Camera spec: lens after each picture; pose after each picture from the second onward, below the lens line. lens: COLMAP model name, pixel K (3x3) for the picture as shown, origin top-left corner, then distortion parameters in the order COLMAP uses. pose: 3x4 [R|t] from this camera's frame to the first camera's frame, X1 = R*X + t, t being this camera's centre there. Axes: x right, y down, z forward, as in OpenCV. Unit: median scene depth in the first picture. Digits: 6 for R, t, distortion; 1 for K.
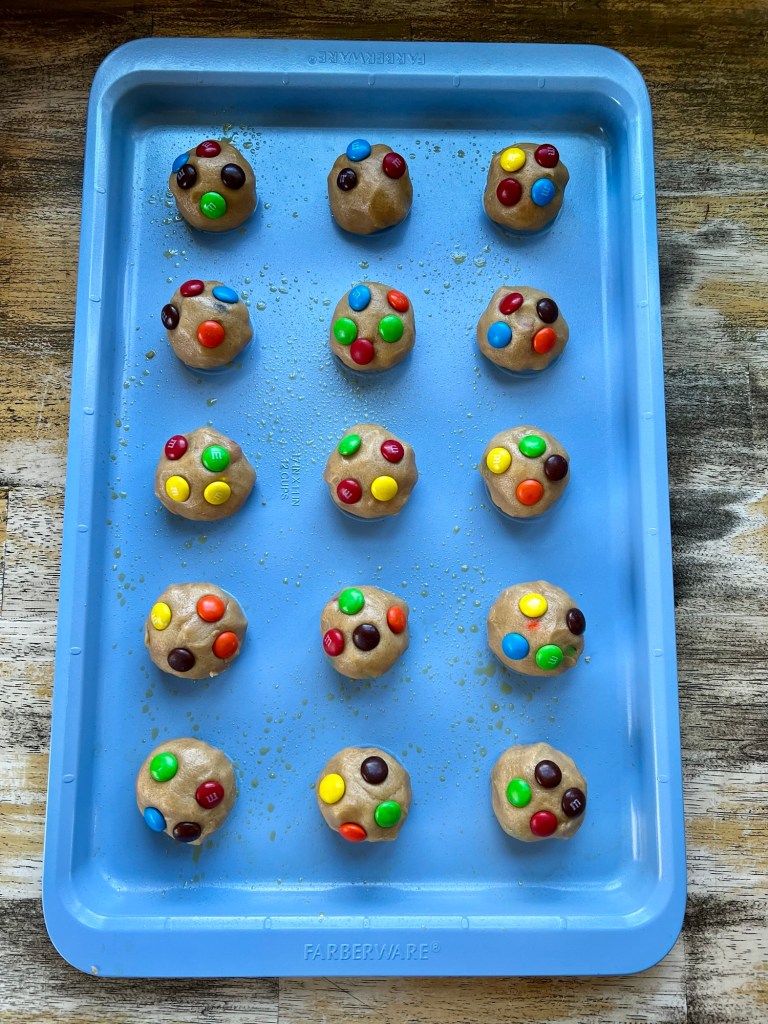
lens RADIAL K [[814.2, 0, 383.3], [0, 814.2, 509.1], [0, 0, 1]] dist [0.015994, -0.030307]
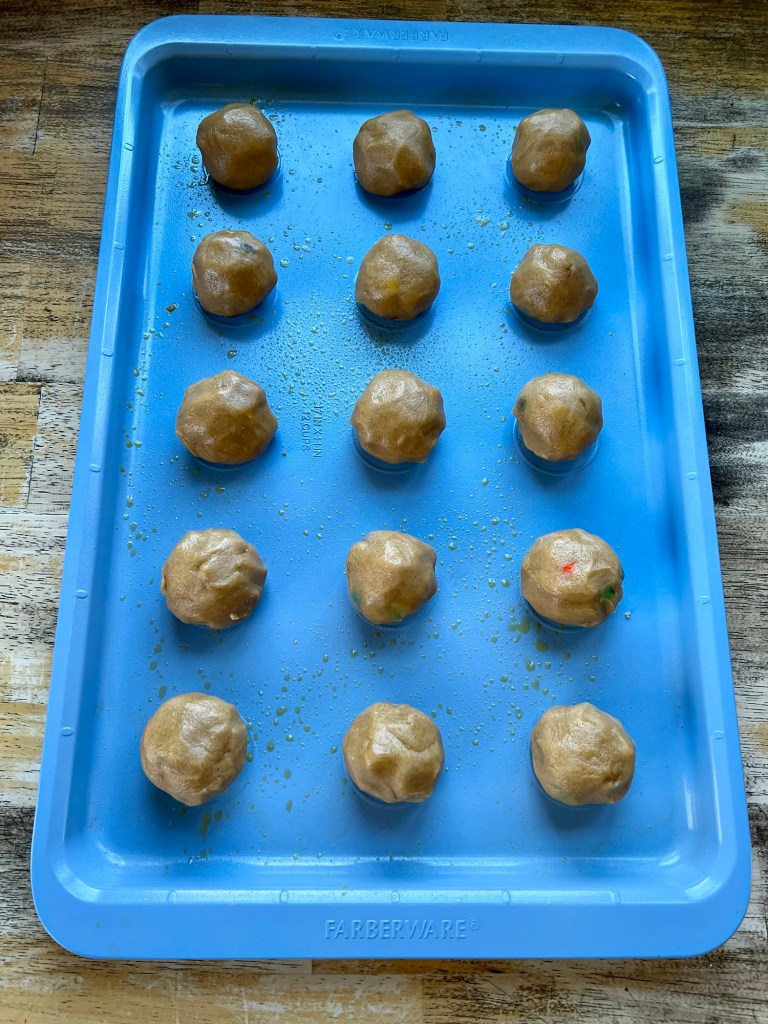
lens RADIAL K [[890.7, 0, 370.0], [0, 890.7, 487.4], [0, 0, 1]] dist [0.017008, -0.038064]
pose [[0.999895, 0.009604, 0.010825, -0.075368], [-0.007755, 0.987165, -0.159514, 0.264645], [-0.012218, 0.159413, 0.987136, -0.042560]]
